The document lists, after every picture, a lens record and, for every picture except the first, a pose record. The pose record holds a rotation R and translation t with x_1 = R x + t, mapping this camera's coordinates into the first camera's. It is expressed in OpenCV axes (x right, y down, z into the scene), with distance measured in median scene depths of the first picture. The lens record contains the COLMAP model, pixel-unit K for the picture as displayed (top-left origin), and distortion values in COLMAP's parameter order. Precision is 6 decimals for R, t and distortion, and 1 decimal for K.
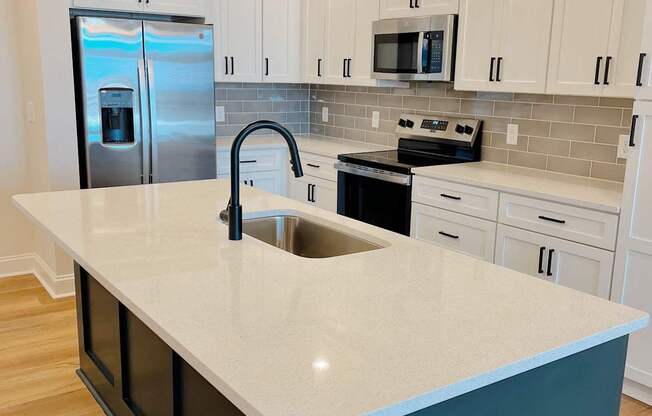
lens RADIAL K [[686.3, 0, 337.8], [0, 686.3, 215.3], [0, 0, 1]] dist [0.135806, 0.000000]
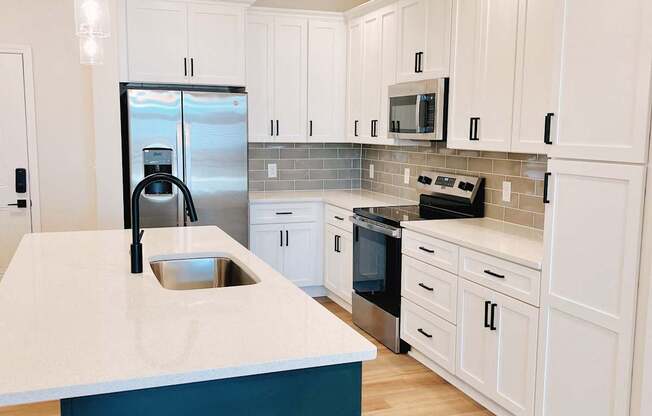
lens RADIAL K [[686.3, 0, 327.9], [0, 686.3, 215.0], [0, 0, 1]] dist [0.135806, 0.000000]
pose [[0.965742, 0.022880, -0.258494, 0.257151], [-0.044667, 0.995895, -0.078730, 0.008206], [0.255631, 0.087579, 0.962799, -0.034612]]
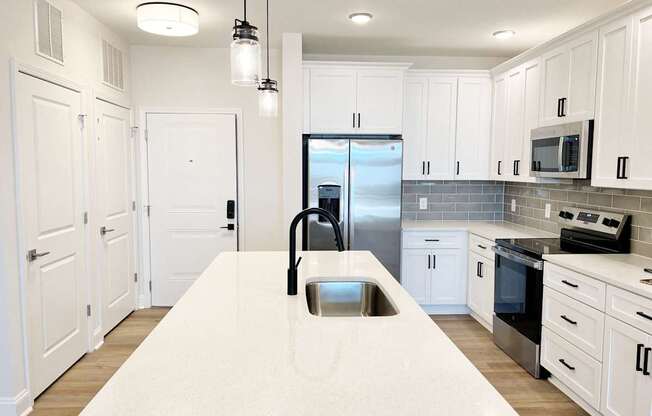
lens RADIAL K [[513.1, 0, 317.5], [0, 513.1, 208.4], [0, 0, 1]] dist [0.047032, -0.049142]
pose [[0.846959, 0.027218, -0.530960, 0.229316], [-0.098617, 0.989401, -0.106589, -0.016443], [0.522431, 0.142638, 0.840666, 0.090666]]
